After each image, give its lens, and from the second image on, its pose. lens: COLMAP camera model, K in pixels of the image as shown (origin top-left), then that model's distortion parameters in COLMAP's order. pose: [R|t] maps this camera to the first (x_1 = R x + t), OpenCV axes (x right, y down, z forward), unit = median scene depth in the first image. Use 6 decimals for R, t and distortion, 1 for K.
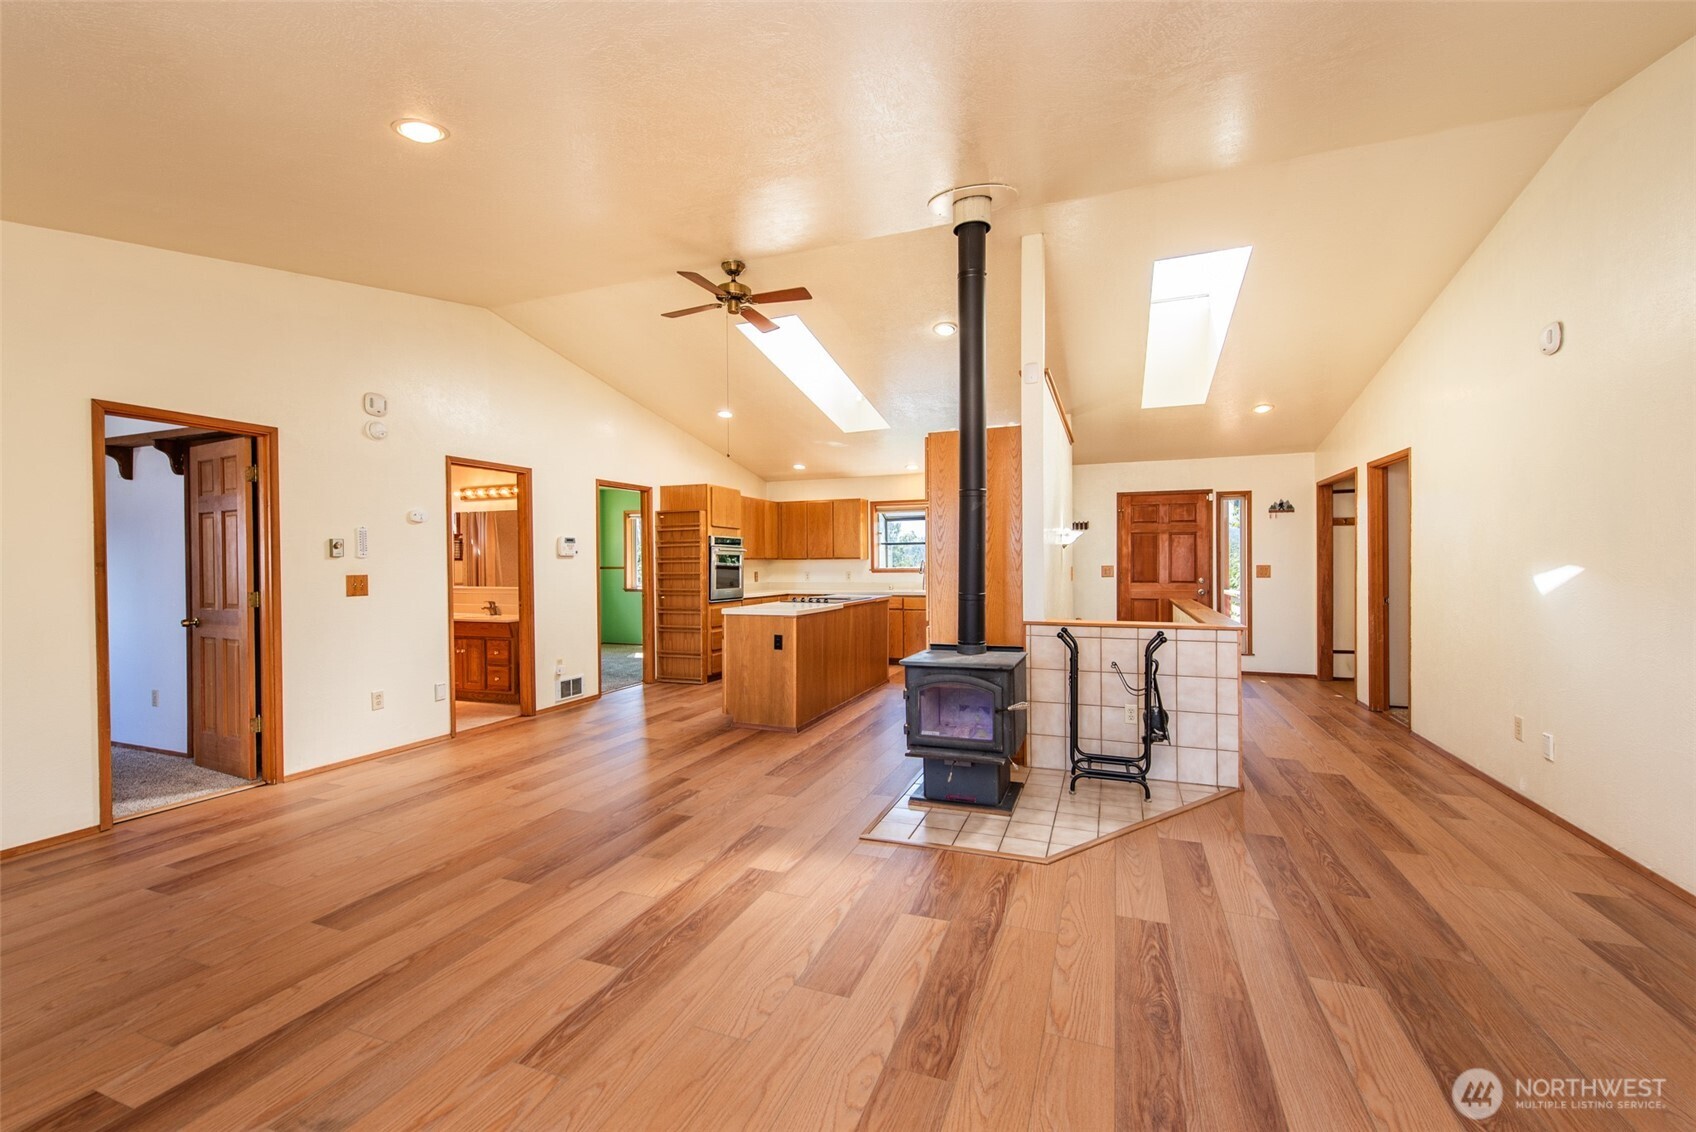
lens RADIAL K [[696.9, 0, 852.1], [0, 696.9, 565.2], [0, 0, 1]] dist [0.010881, -0.000313]
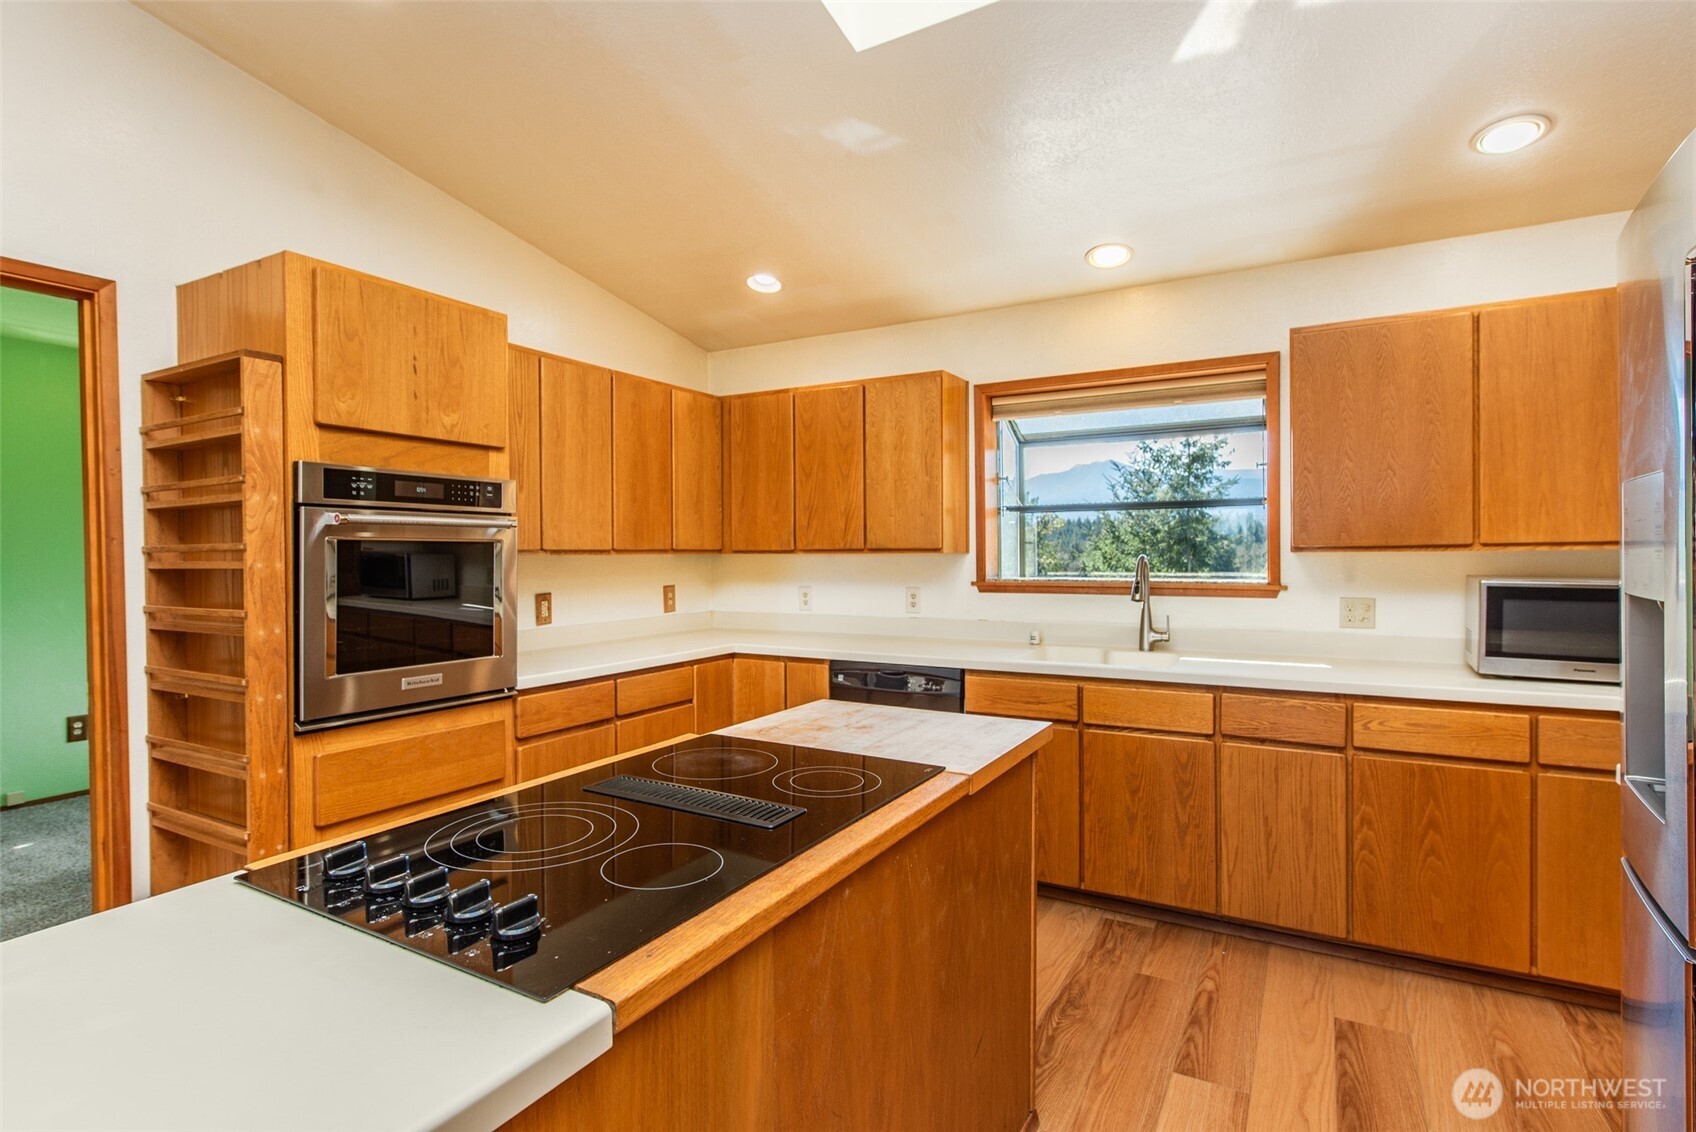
lens RADIAL K [[872.2, 0, 846.5], [0, 872.2, 557.5], [0, 0, 1]] dist [0.017479, 0.000312]
pose [[0.990460, 0.004504, -0.137727, 0.023079], [-0.003718, 0.999975, 0.005961, -0.008734], [0.137750, -0.005392, 0.990452, 0.561060]]
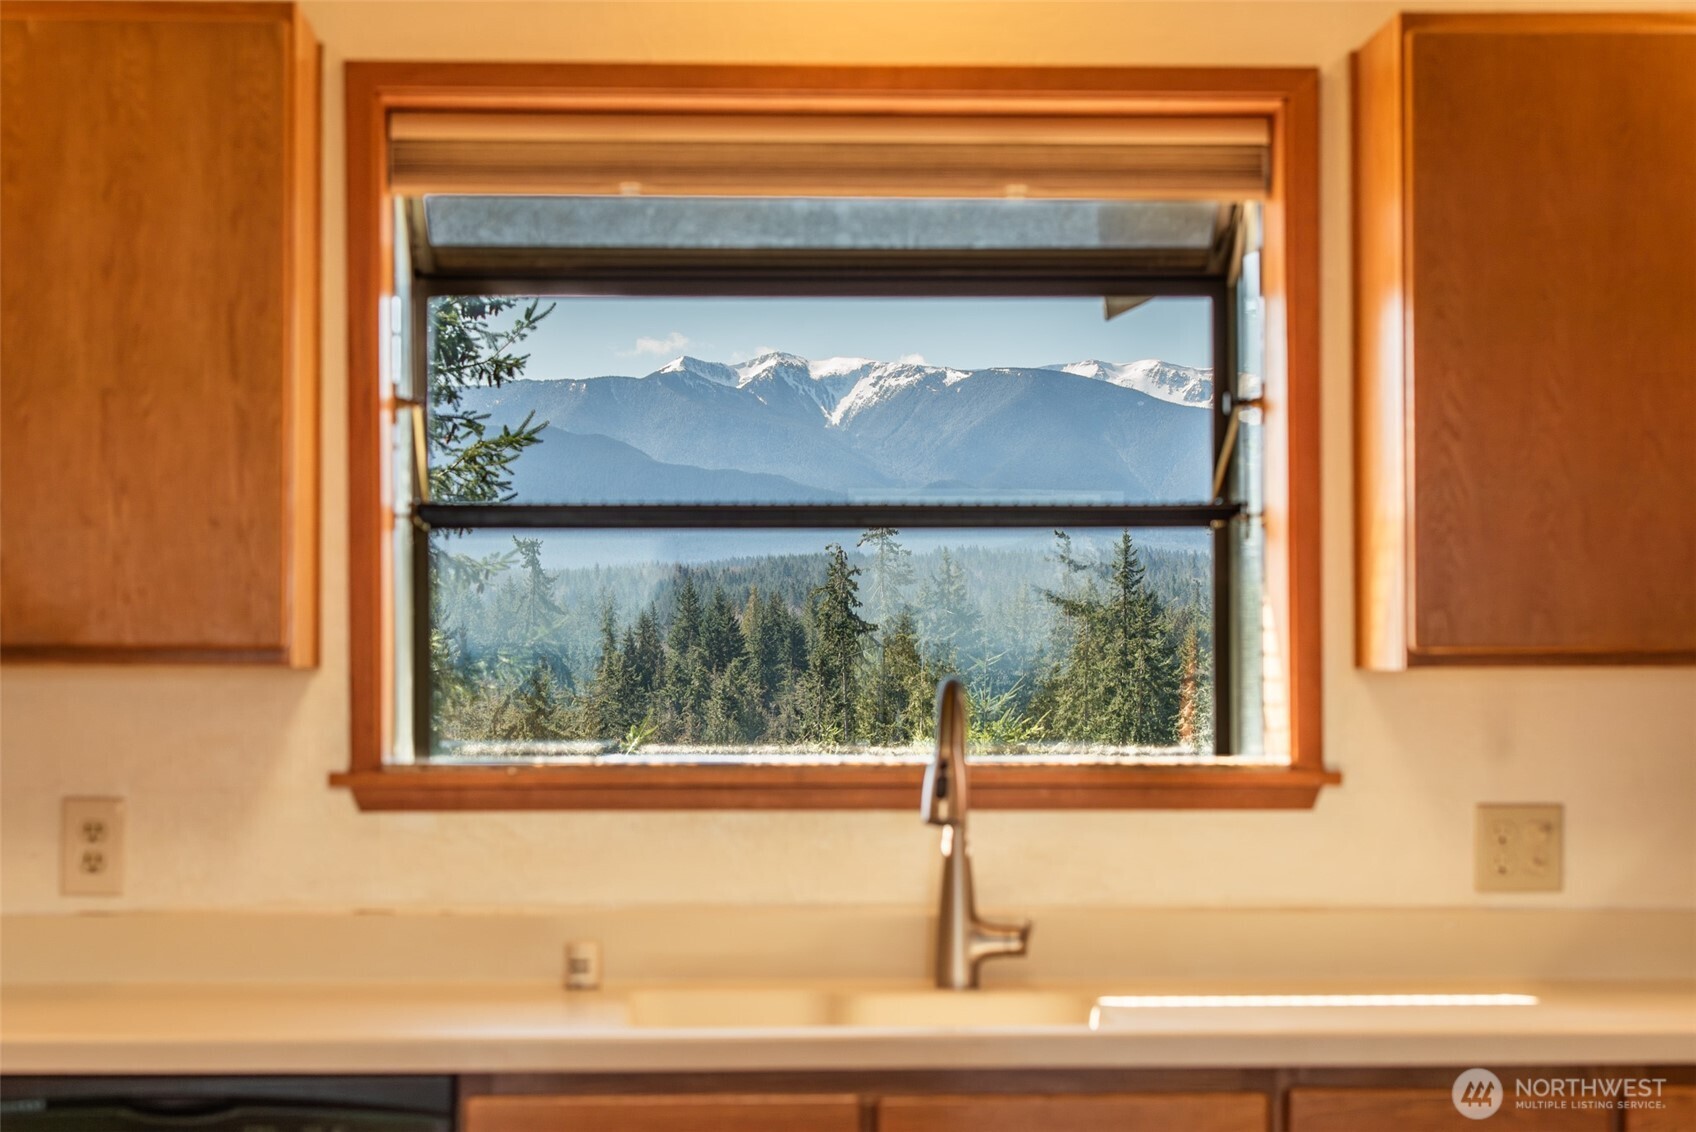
lens RADIAL K [[3666.3, 0, 863.6], [0, 3666.3, 571.0], [0, 0, 1]] dist [0.177184, 0.000000]
pose [[0.905319, 0.023195, 0.424099, -0.123365], [-0.007334, 0.999213, -0.038994, -0.002806], [-0.424670, 0.032192, 0.904776, 0.512870]]
